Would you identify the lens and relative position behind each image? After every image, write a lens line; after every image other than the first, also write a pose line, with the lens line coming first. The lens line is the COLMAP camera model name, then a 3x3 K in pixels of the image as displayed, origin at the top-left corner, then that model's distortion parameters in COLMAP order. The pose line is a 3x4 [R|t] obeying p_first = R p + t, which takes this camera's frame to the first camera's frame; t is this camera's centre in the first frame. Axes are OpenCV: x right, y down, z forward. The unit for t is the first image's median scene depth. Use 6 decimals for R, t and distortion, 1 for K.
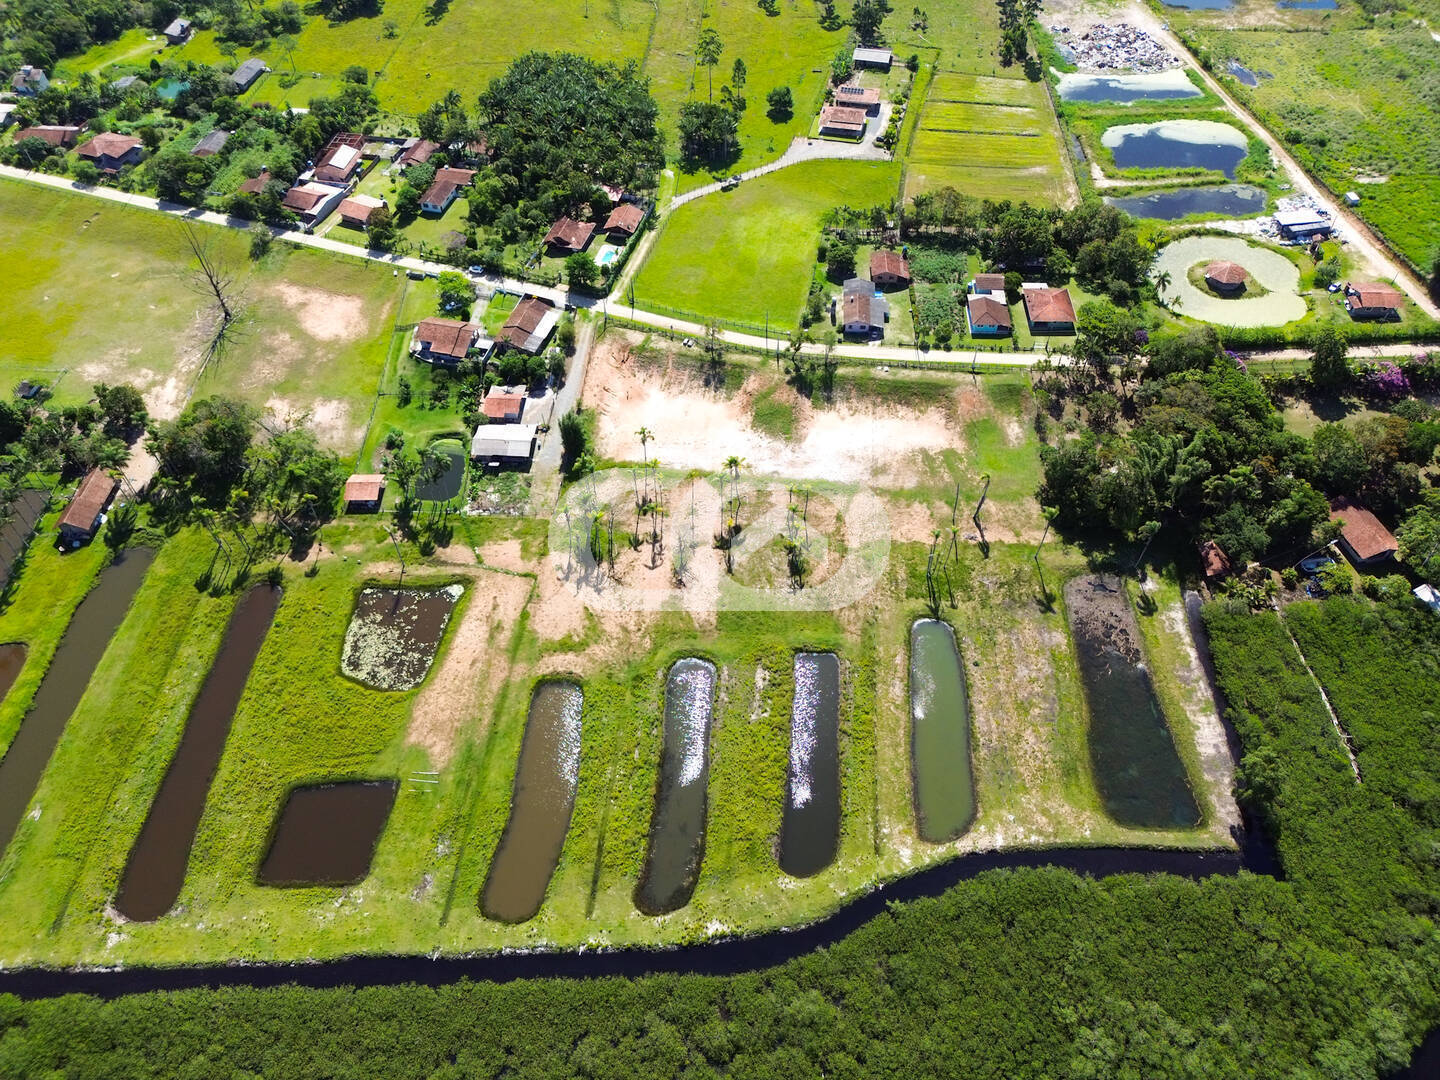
lens RADIAL K [[1002.1, 0, 720.0], [0, 1002.1, 540.0], [0, 0, 1]] dist [0.082078, -0.078052]
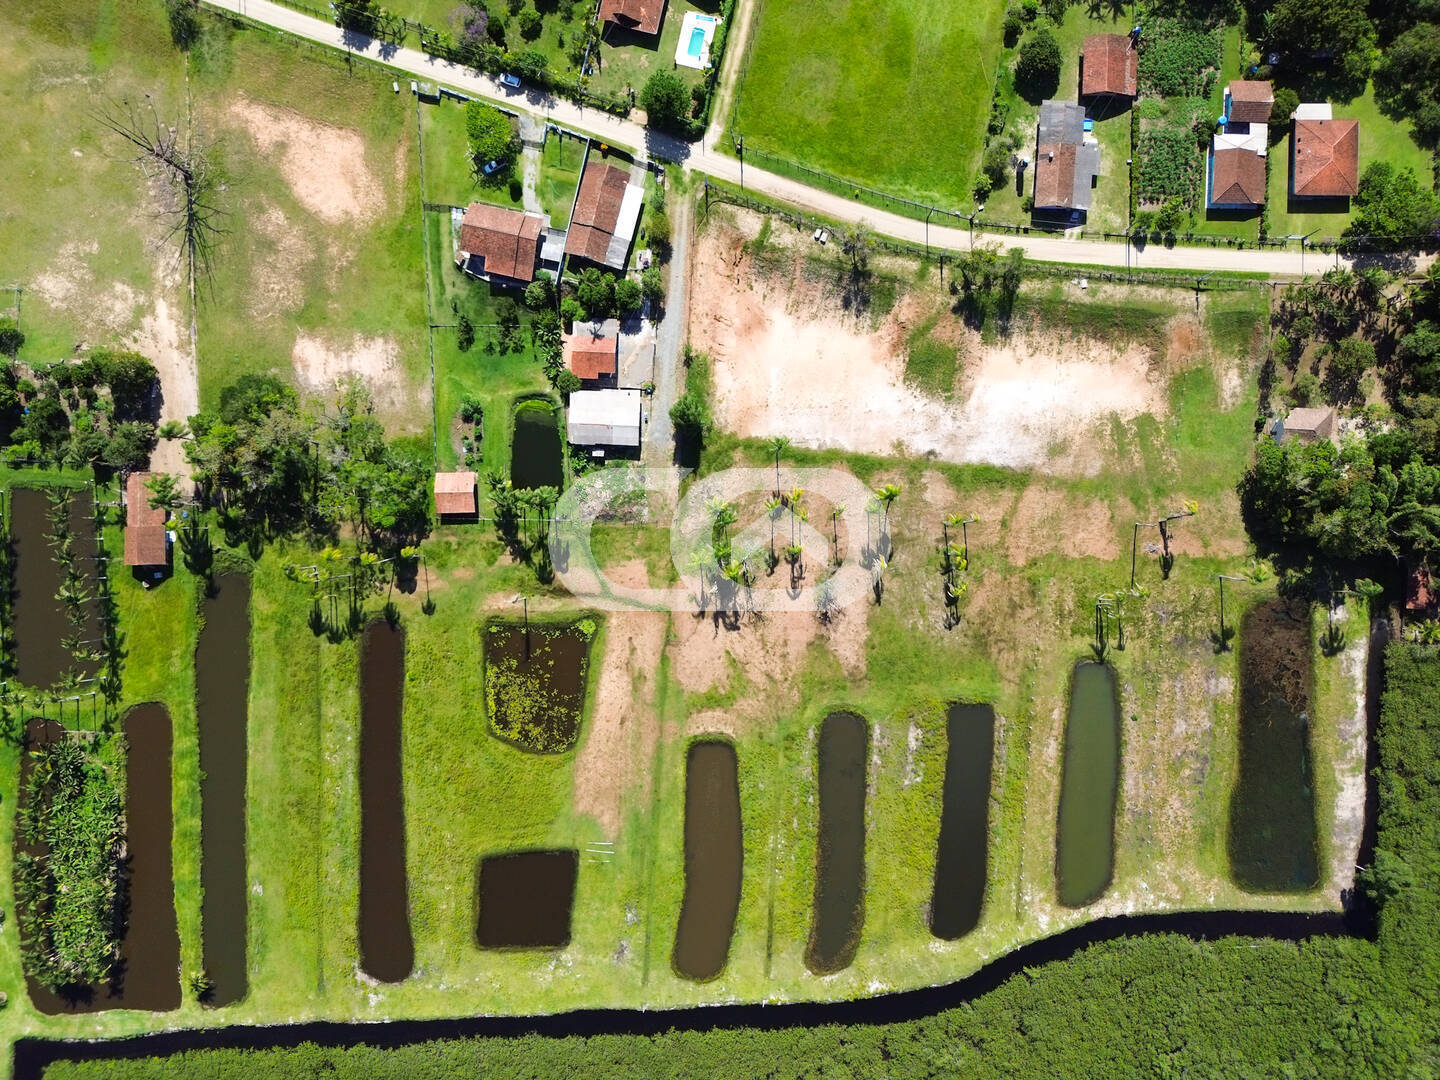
lens RADIAL K [[1002.1, 0, 720.0], [0, 1002.1, 540.0], [0, 0, 1]] dist [0.082078, -0.078052]
pose [[0.999666, -0.024575, -0.008022, -0.128402], [0.023951, 0.763662, 0.645172, -0.614267], [-0.009729, -0.645149, 0.763995, 0.336956]]
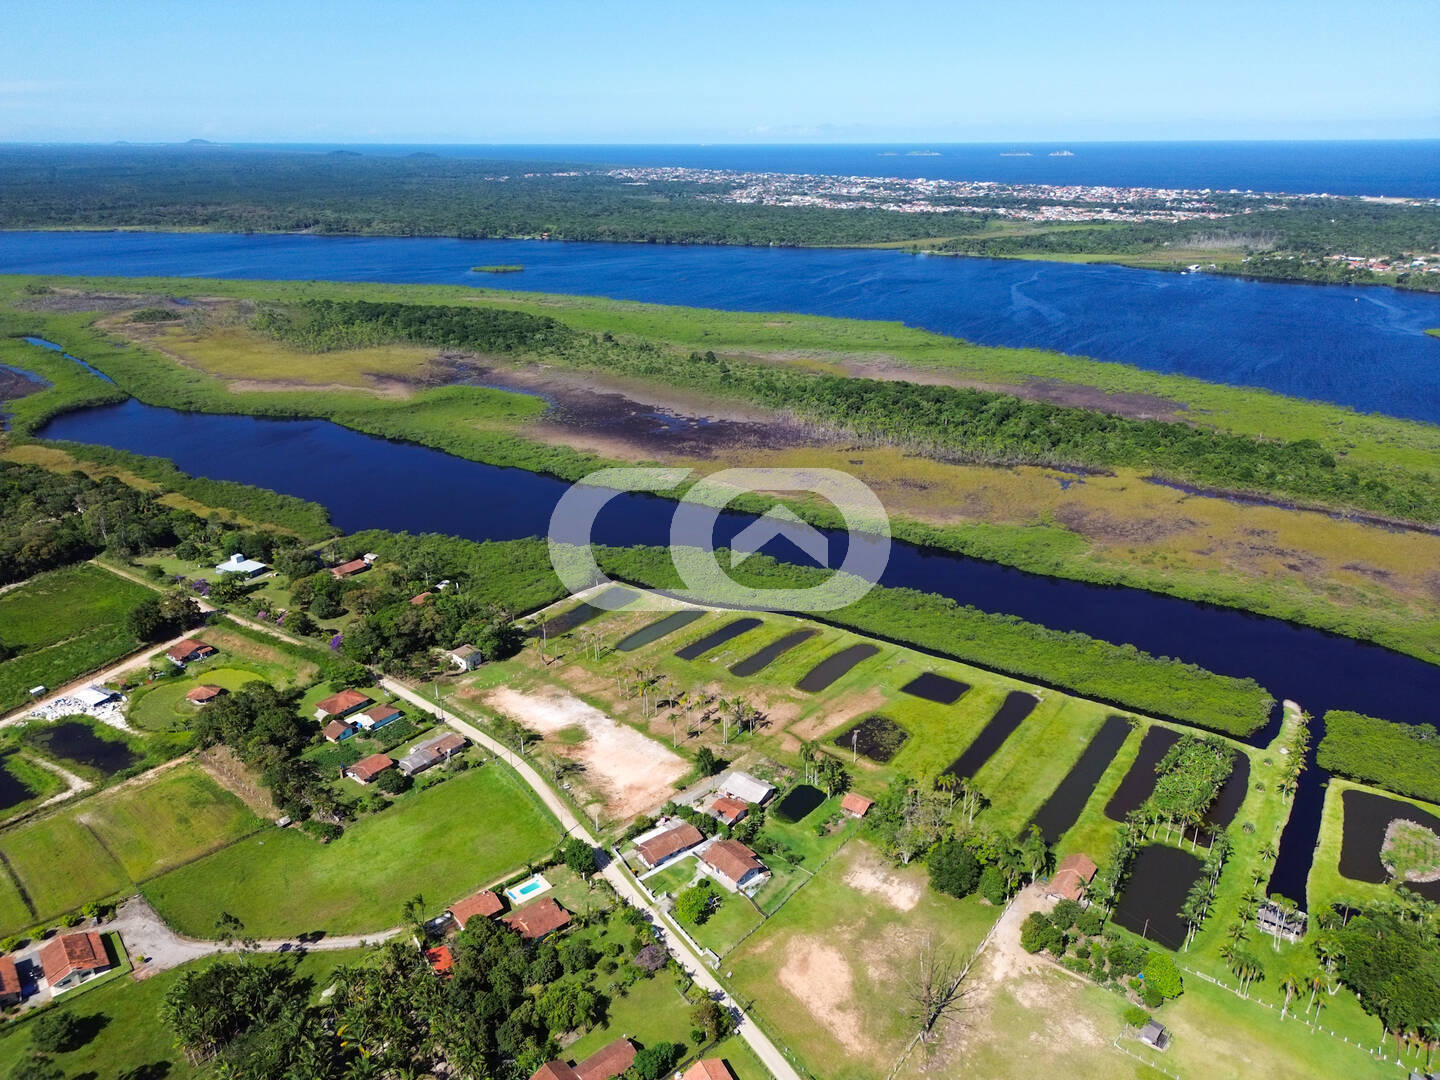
lens RADIAL K [[1002.1, 0, 720.0], [0, 1002.1, 540.0], [0, 0, 1]] dist [0.082078, -0.078052]
pose [[-0.813101, -0.200383, 0.546547, -0.909031], [0.451433, 0.375716, 0.809349, -1.402441], [-0.367526, 0.904811, -0.215036, 1.115907]]
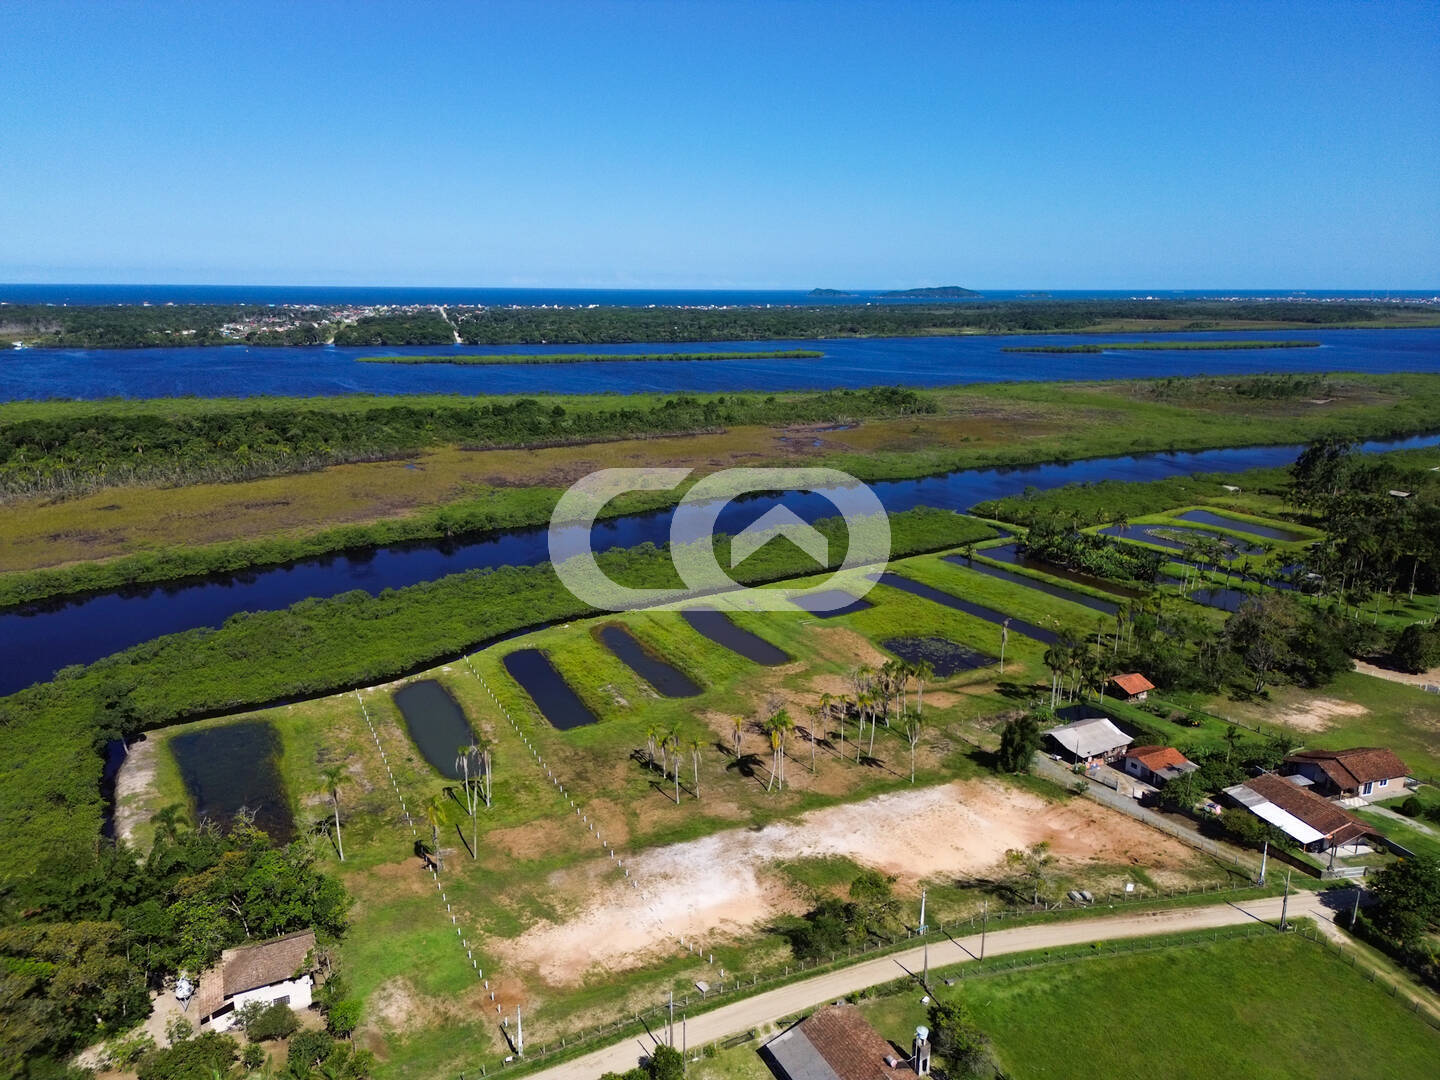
lens RADIAL K [[1014.4, 0, 720.0], [0, 1014.4, 540.0], [0, 0, 1]] dist [0.089473, -0.087798]
pose [[-0.847250, 0.139069, -0.512667, 0.426774], [-0.399736, 0.468676, 0.787752, -0.731272], [0.349827, 0.872354, -0.341495, 1.152522]]
